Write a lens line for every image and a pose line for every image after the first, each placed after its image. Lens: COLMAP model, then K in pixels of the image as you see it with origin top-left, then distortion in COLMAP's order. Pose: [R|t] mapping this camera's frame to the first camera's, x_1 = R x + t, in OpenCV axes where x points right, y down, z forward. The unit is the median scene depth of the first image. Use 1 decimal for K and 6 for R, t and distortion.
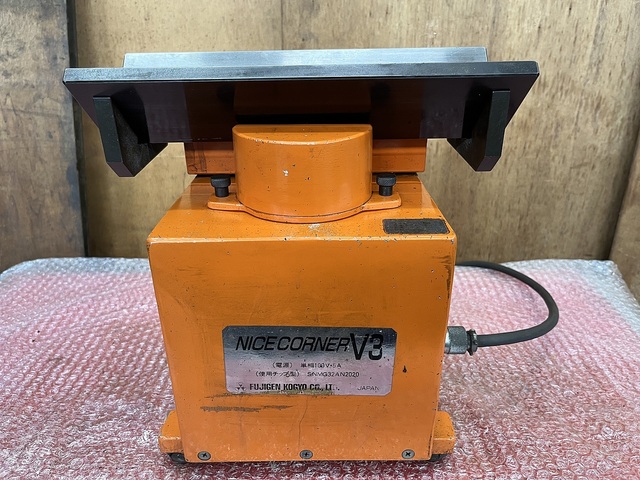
lens RADIAL K [[502.5, 0, 317.6], [0, 502.5, 238.9], [0, 0, 1]] dist [0.017316, -0.048595]
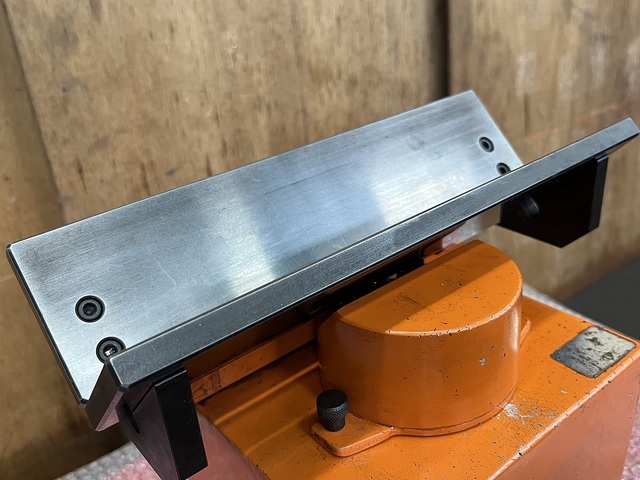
lens RADIAL K [[637.0, 0, 322.1], [0, 637.0, 236.5], [0, 0, 1]] dist [0.008941, 0.000000]
pose [[0.772452, -0.325337, 0.545411, -0.266674], [0.329713, 0.939448, 0.093416, -0.183464], [-0.542777, 0.107670, 0.832946, 0.166225]]
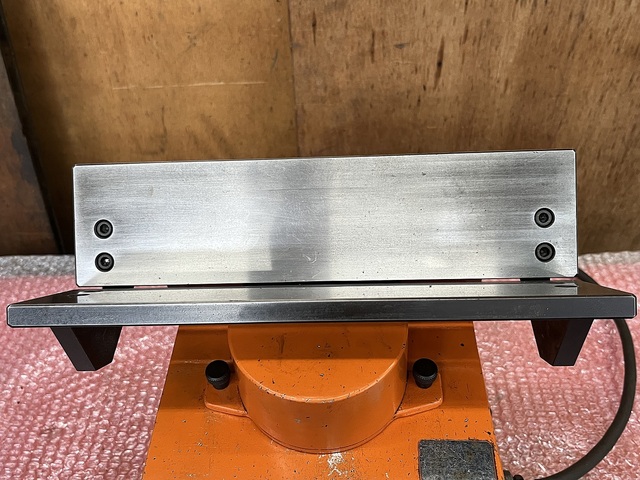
lens RADIAL K [[637.0, 0, 312.3], [0, 637.0, 240.2], [0, 0, 1]] dist [0.008941, 0.000000]
pose [[0.998528, -0.013159, -0.052614, 0.006798], [0.031022, 0.934332, 0.355052, -0.323042], [0.044487, -0.356162, 0.933365, 0.061430]]
